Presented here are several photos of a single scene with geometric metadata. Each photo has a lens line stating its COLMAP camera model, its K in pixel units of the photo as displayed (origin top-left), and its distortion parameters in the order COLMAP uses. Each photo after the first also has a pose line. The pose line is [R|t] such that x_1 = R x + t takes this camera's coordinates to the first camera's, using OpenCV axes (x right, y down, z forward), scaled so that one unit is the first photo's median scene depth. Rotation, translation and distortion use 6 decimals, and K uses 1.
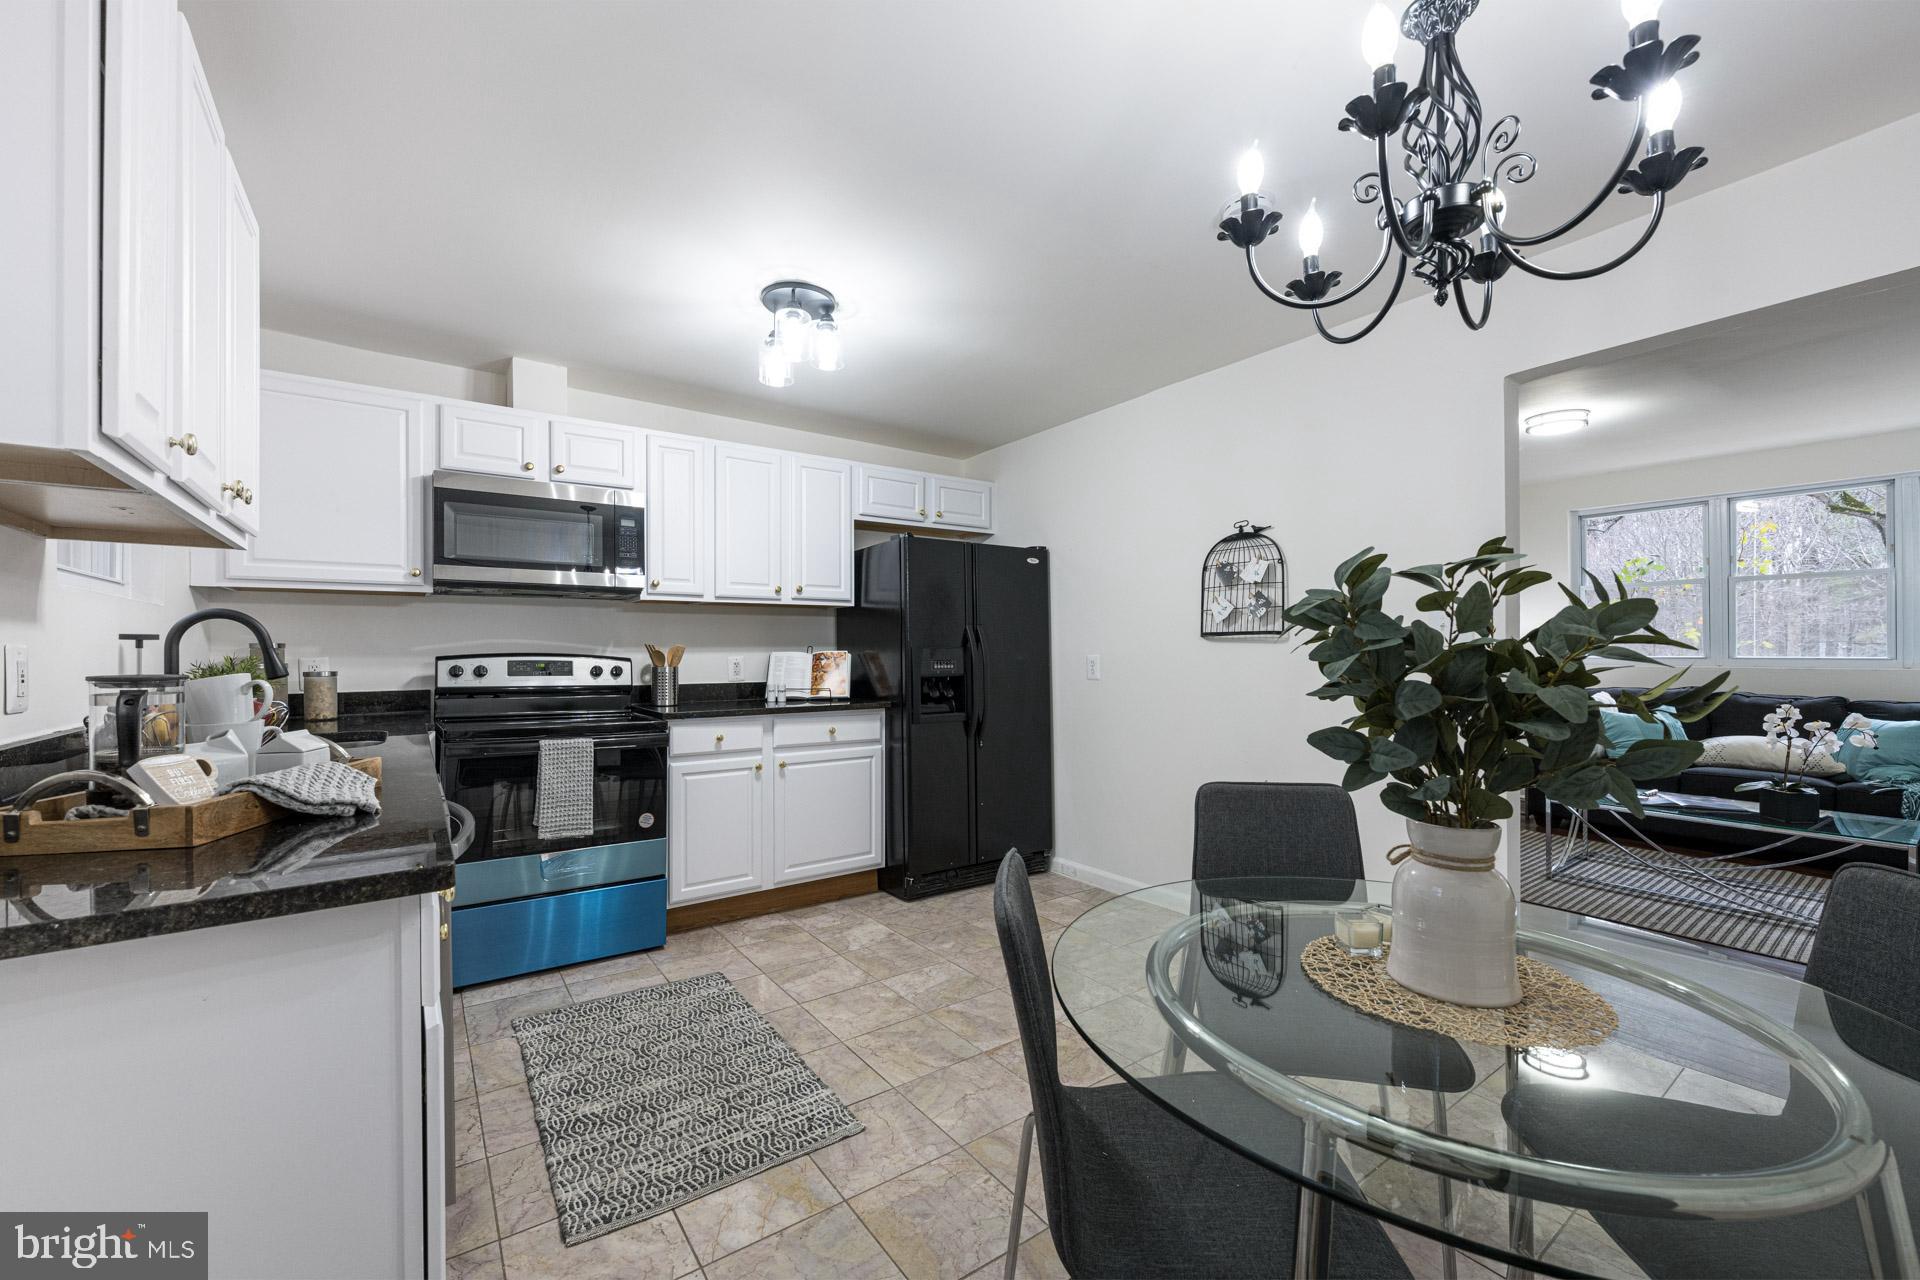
lens RADIAL K [[764.9, 0, 962.0], [0, 764.9, 648.2], [0, 0, 1]] dist [-0.000800, 0.000130]
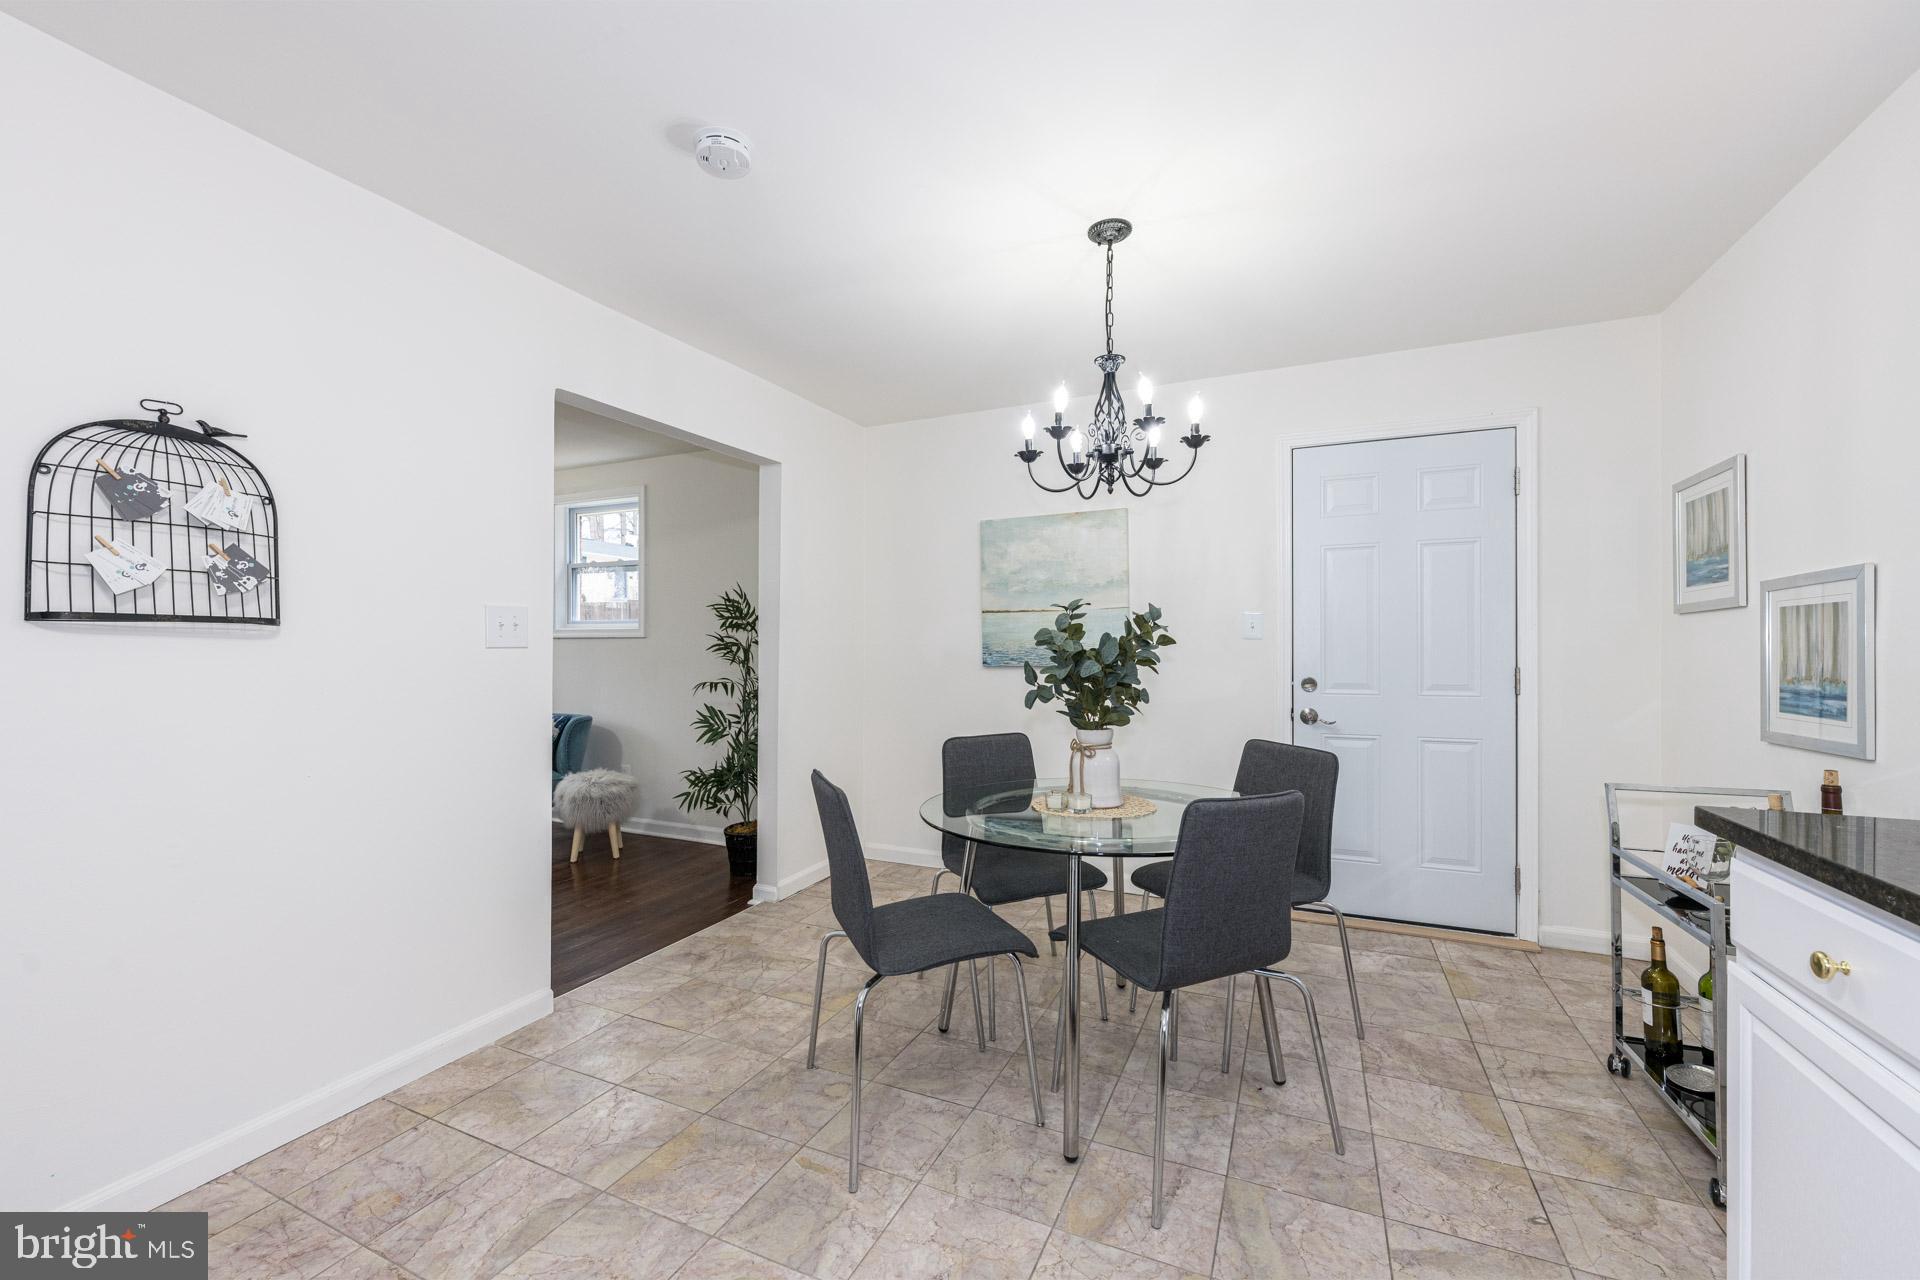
lens RADIAL K [[764.9, 0, 950.5], [0, 764.9, 647.1], [0, 0, 1]] dist [-0.000800, 0.000130]
pose [[-0.477562, 0.008938, 0.878553, -0.348888], [-0.001253, 0.999940, -0.010854, 0.005118], [-0.878597, -0.006284, -0.477522, 0.802221]]
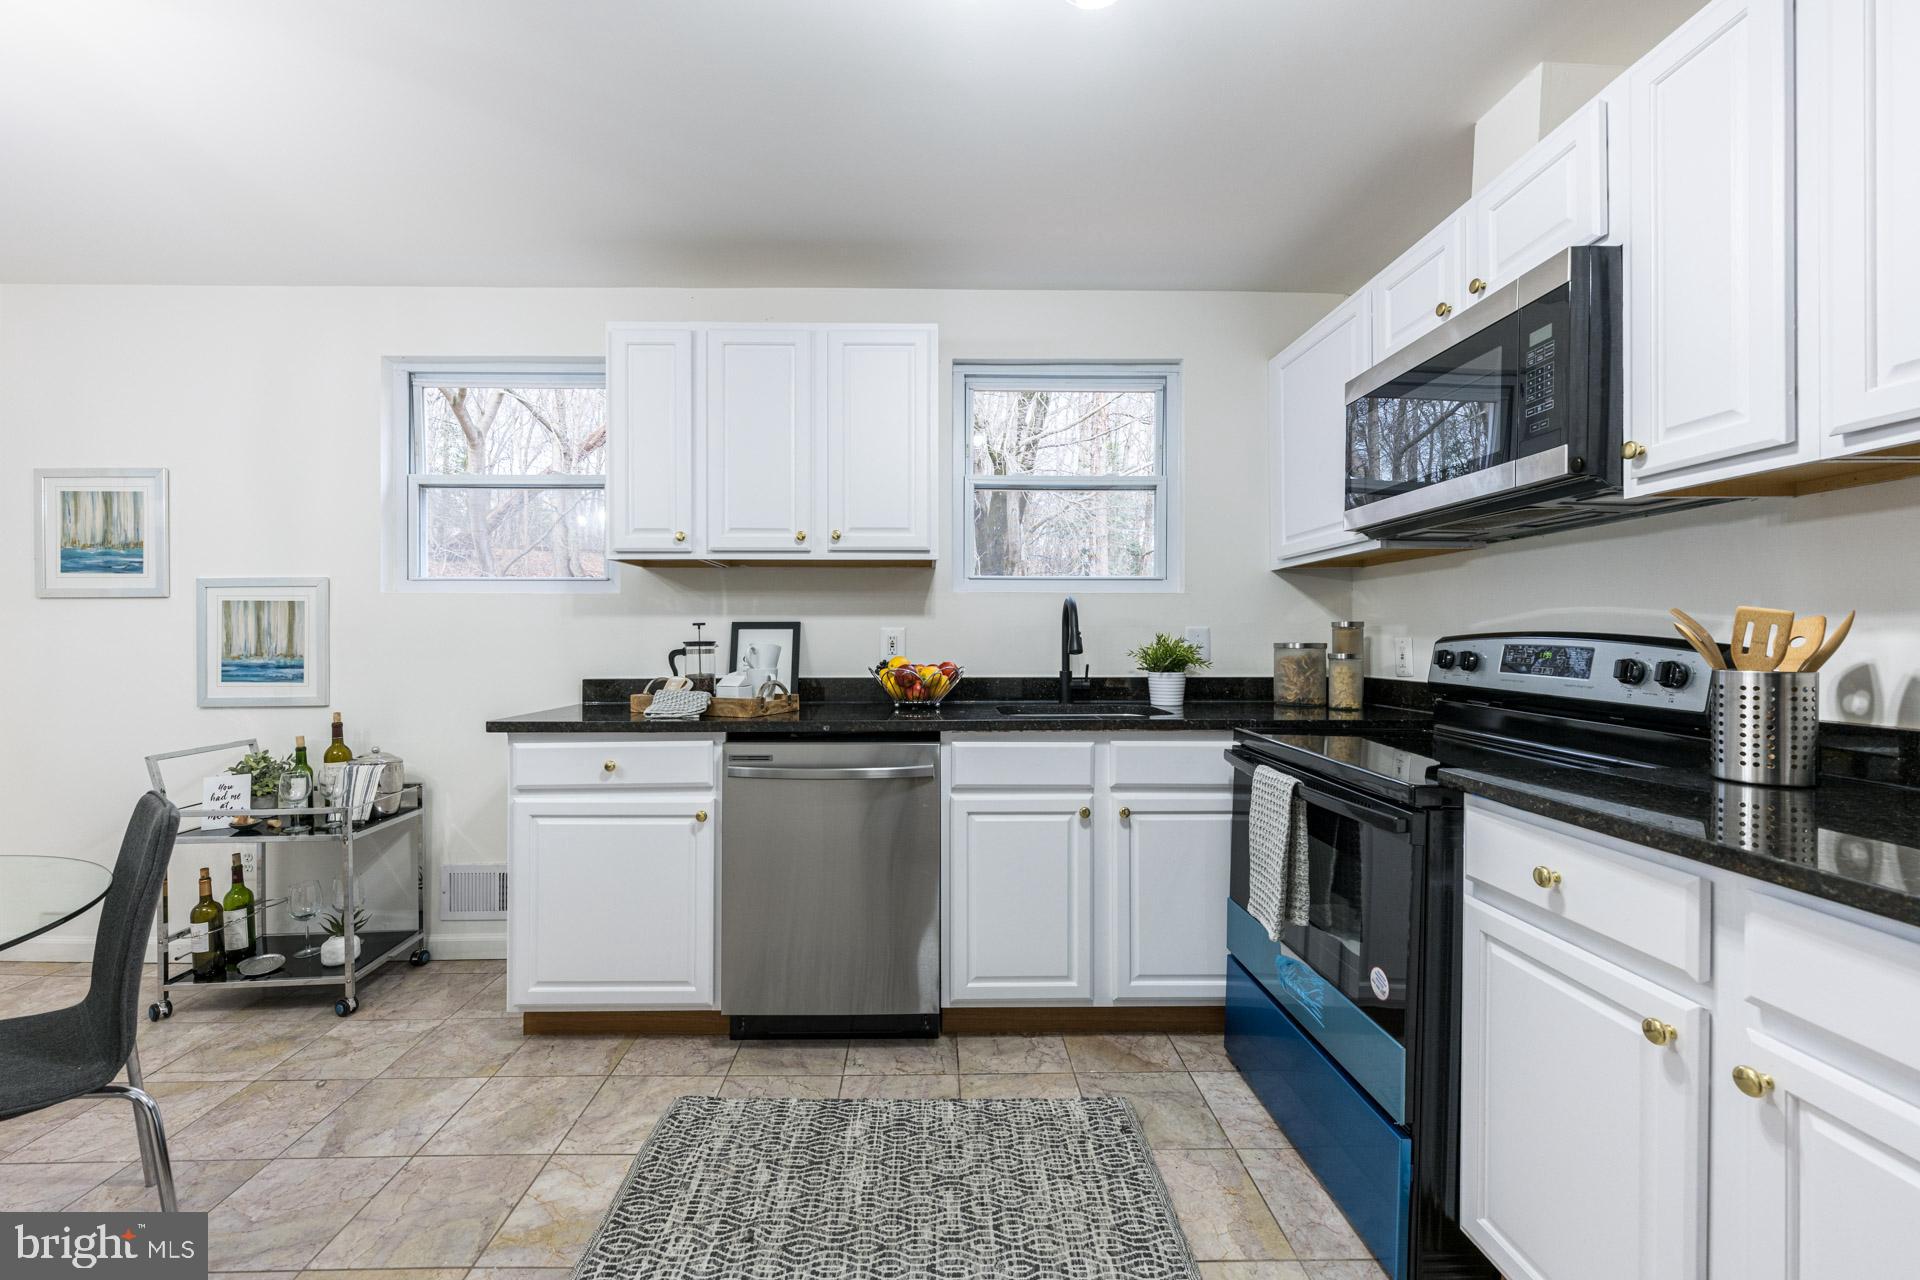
lens RADIAL K [[764.9, 0, 945.8], [0, 764.9, 641.3], [0, 0, 1]] dist [-0.000800, 0.000130]
pose [[-0.577528, 0.007024, -0.816341, 0.122993], [0.005534, 0.999974, 0.004689, 0.008171], [0.816352, -0.001809, -0.577552, 1.010053]]
